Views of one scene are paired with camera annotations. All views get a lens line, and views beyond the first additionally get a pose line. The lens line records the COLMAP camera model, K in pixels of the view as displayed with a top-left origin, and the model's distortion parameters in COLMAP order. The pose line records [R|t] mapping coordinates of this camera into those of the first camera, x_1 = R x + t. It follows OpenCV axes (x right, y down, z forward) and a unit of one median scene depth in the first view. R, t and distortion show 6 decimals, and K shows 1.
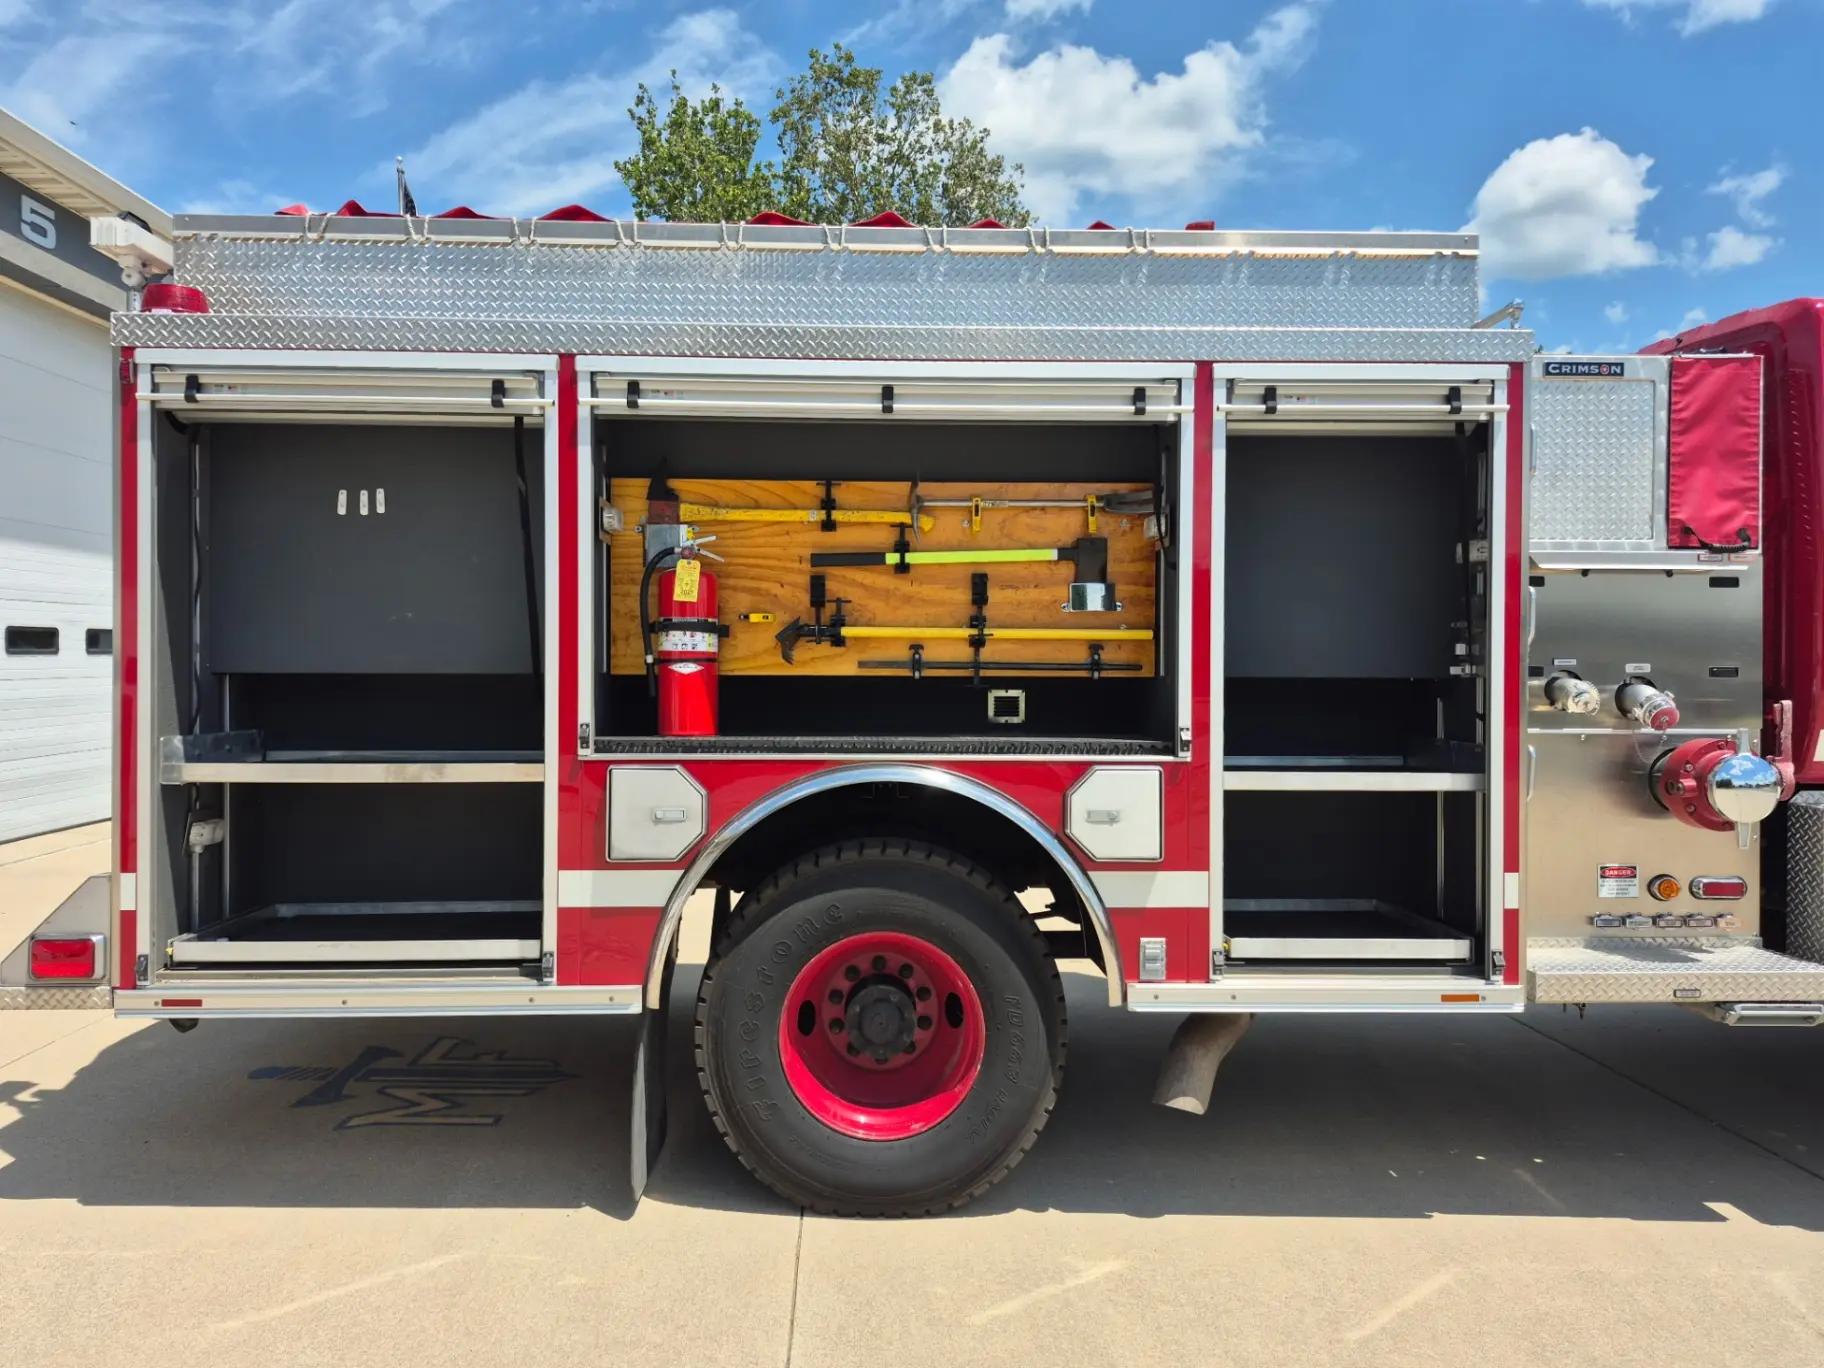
lens RADIAL K [[1257.2, 0, 916.2], [0, 1257.2, 663.6], [0, 0, 1]] dist [0.021410, -0.002280]
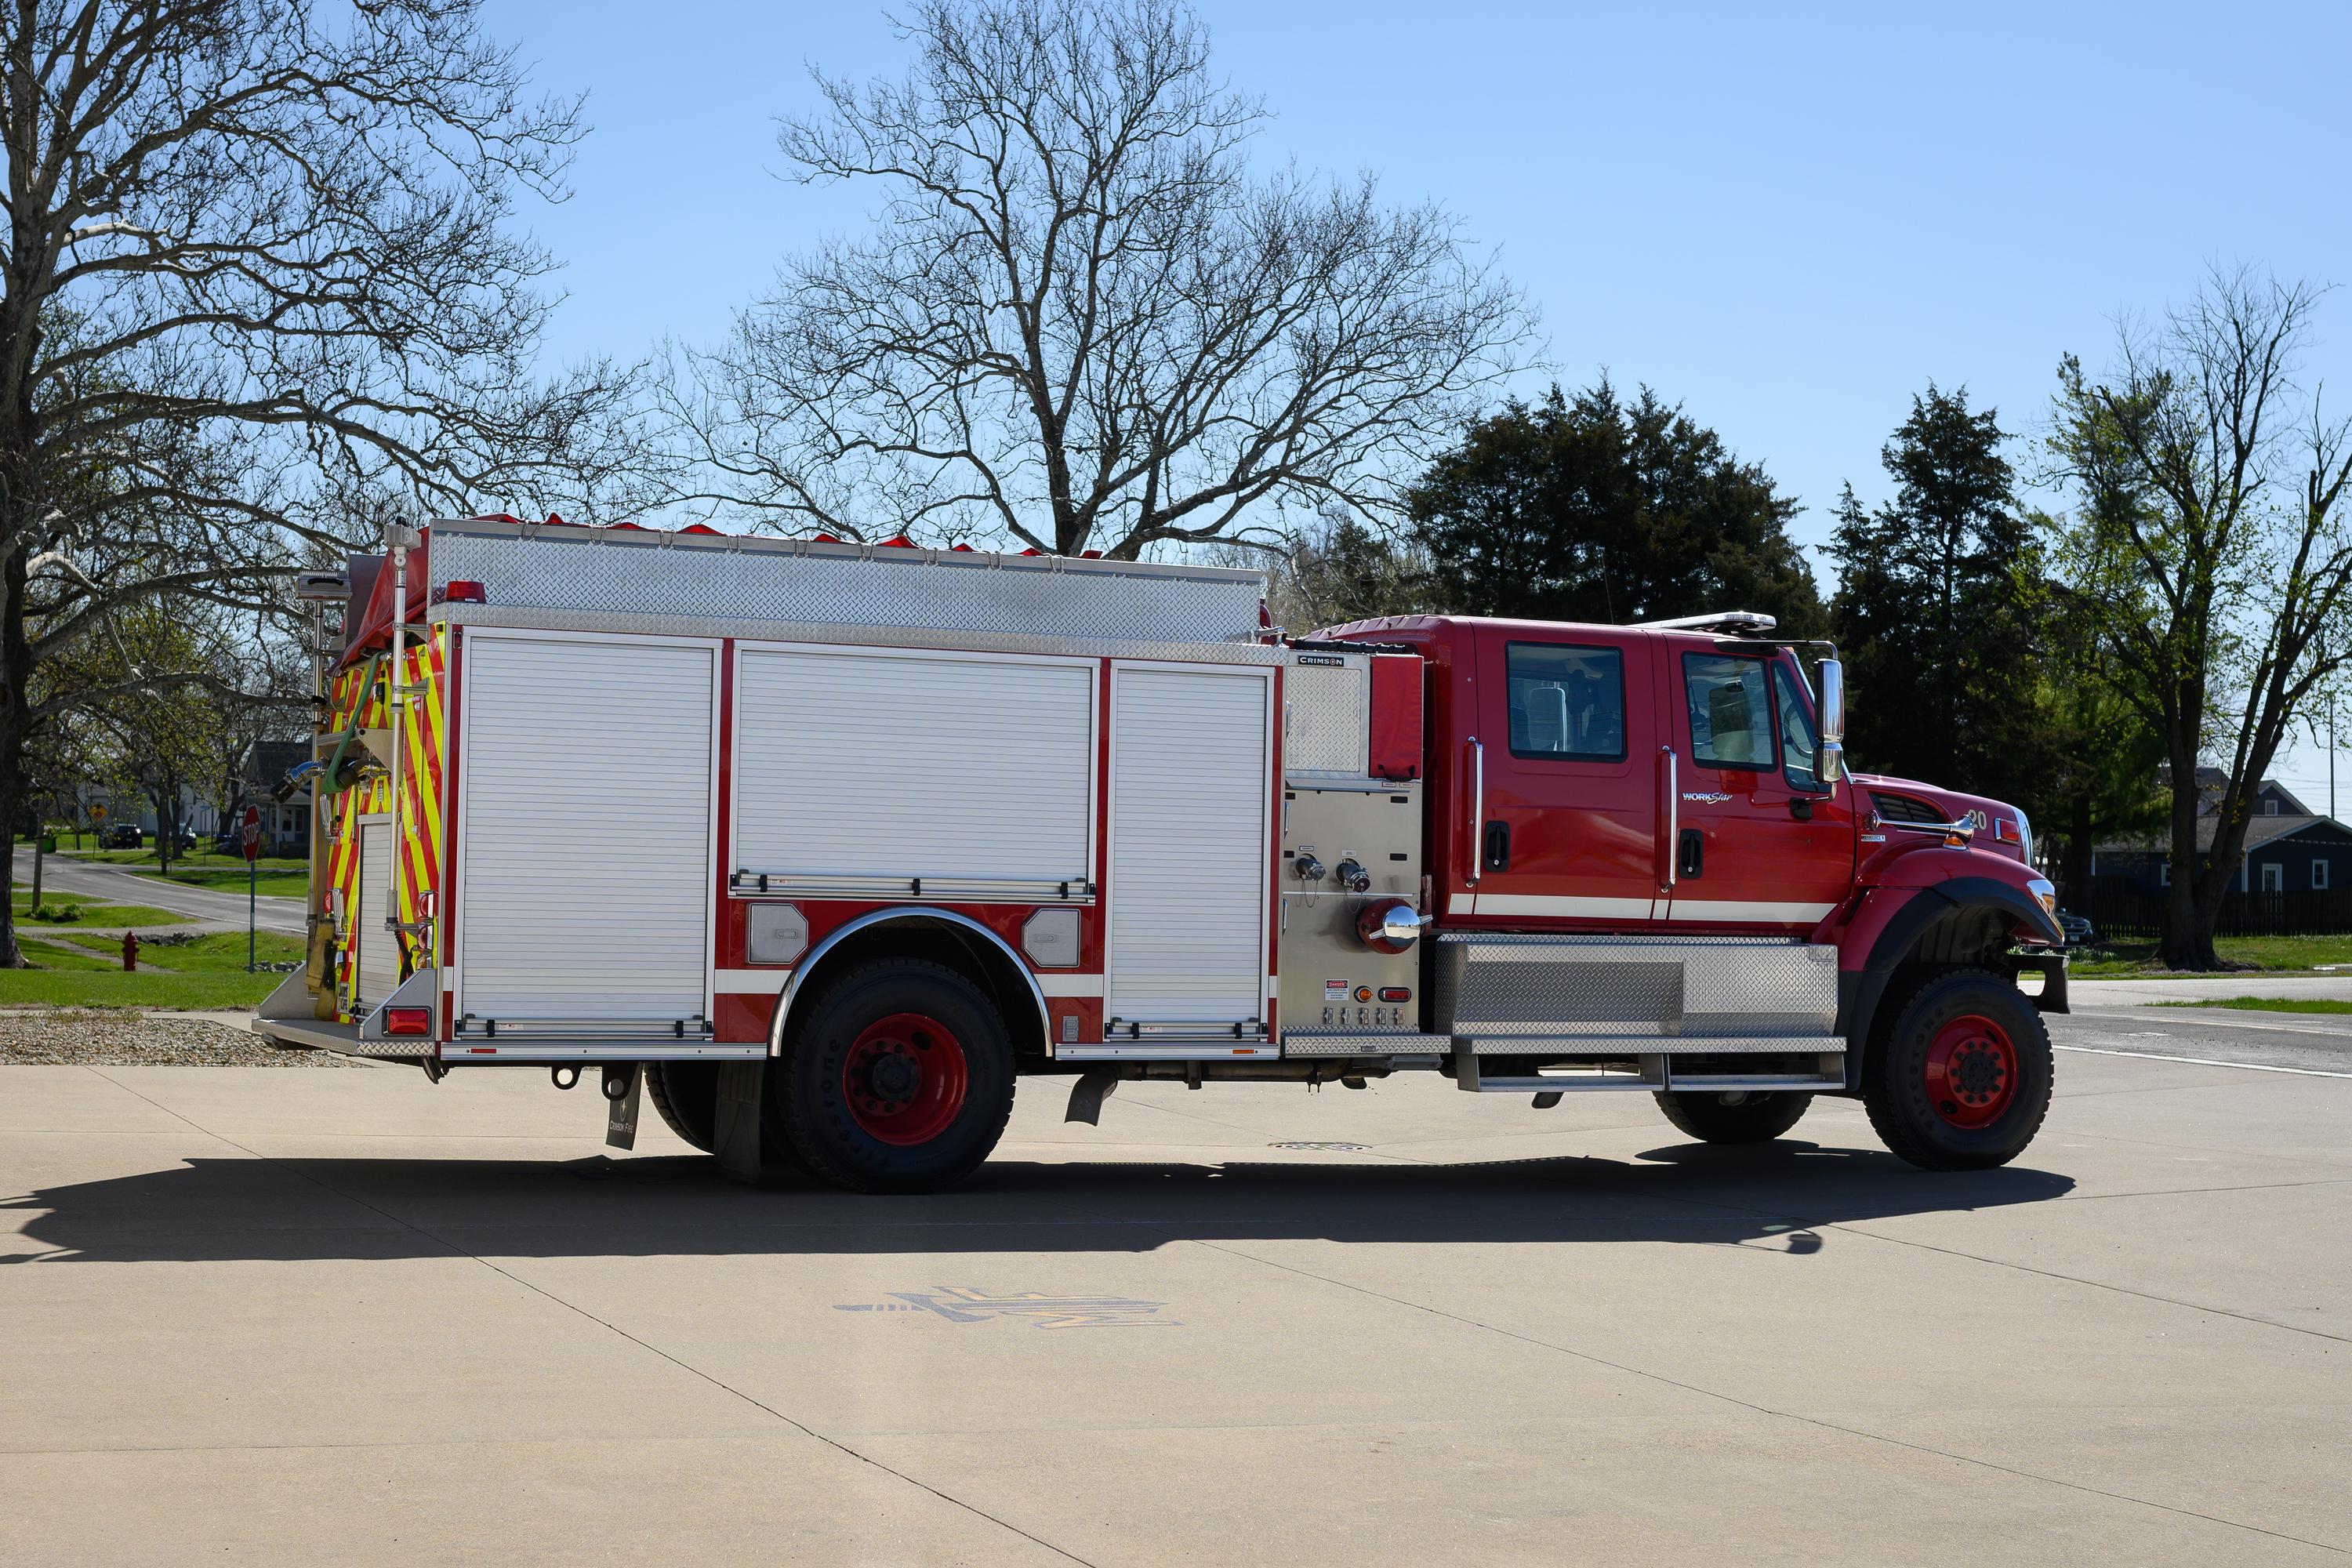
lens RADIAL K [[3490.4, 0, 1167.0], [0, 3490.4, 782.6], [0, 0, 1]] dist [0.002786, -0.037291]
pose [[0.922223, 0.025664, 0.385806, -1.351757], [-0.019609, 0.999615, -0.019622, 0.005960], [-0.386161, 0.010531, 0.922371, -2.996305]]
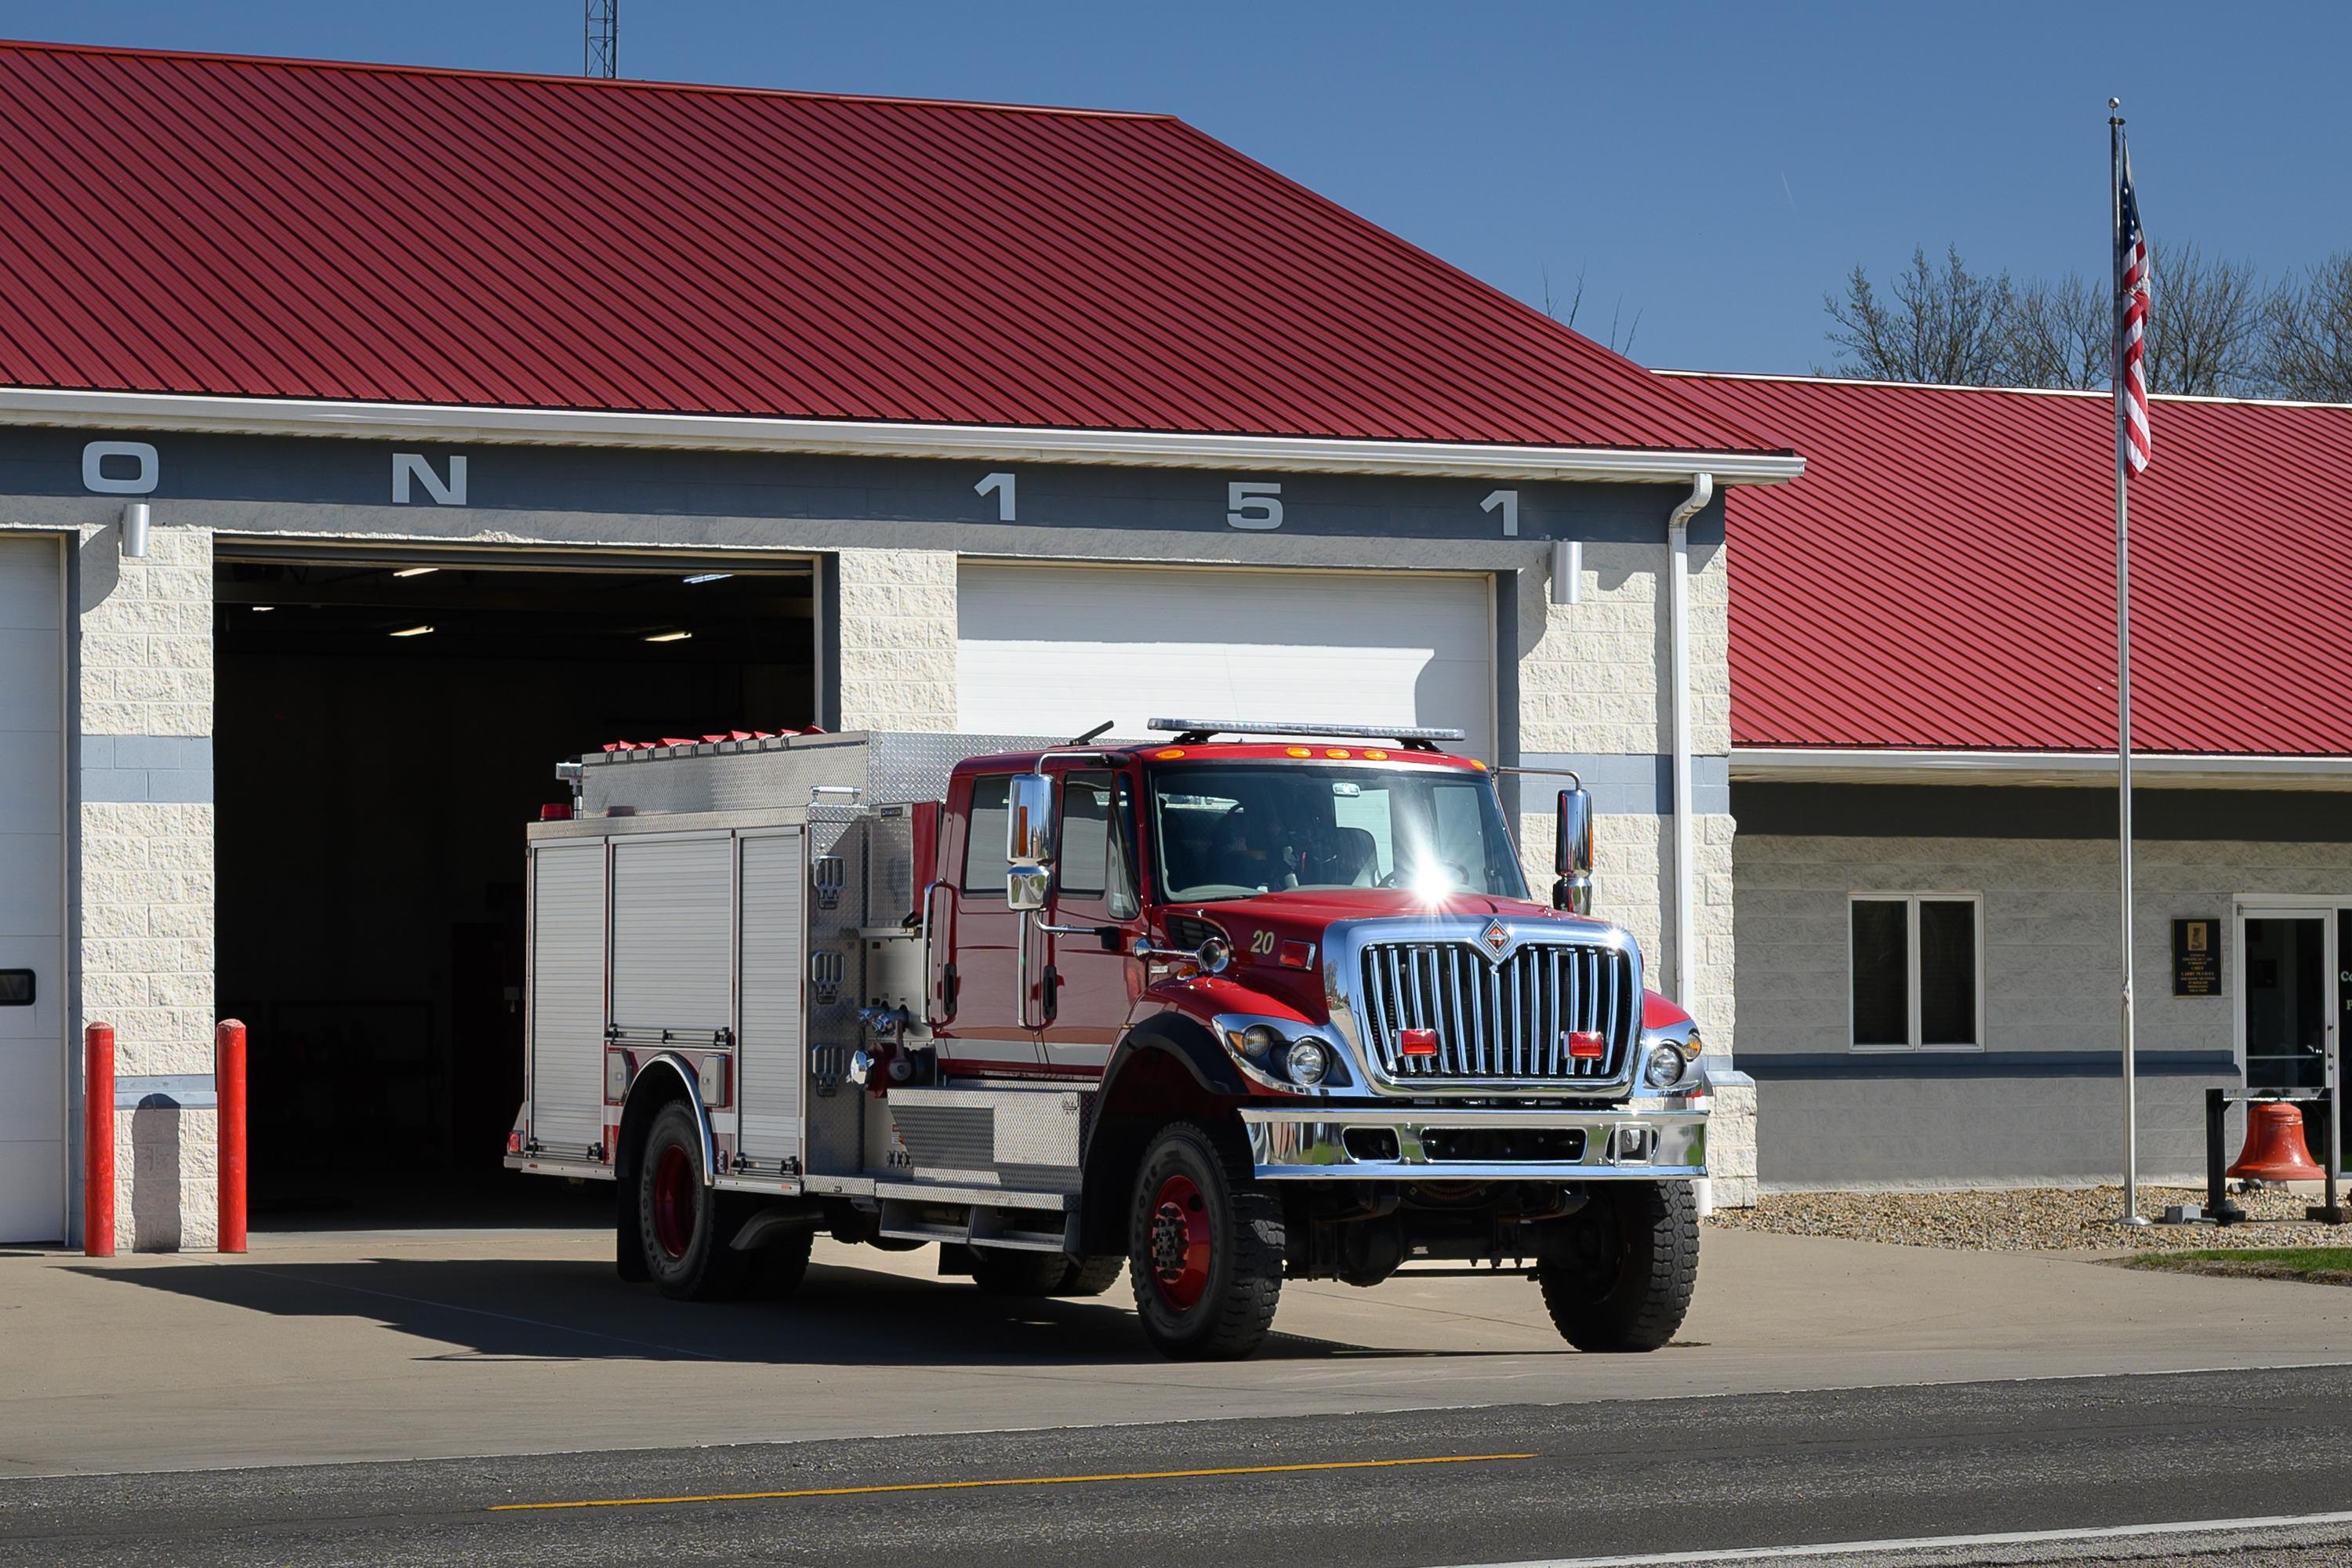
lens RADIAL K [[5962.0, 0, 1172.1], [0, 5962.0, 936.4], [0, 0, 1]] dist [0.022229, -0.453177]
pose [[0.422017, -0.010958, -0.906522, 7.791632], [0.005933, 0.999939, -0.009325, -0.003433], [0.906568, -0.001443, 0.422056, -1.915383]]
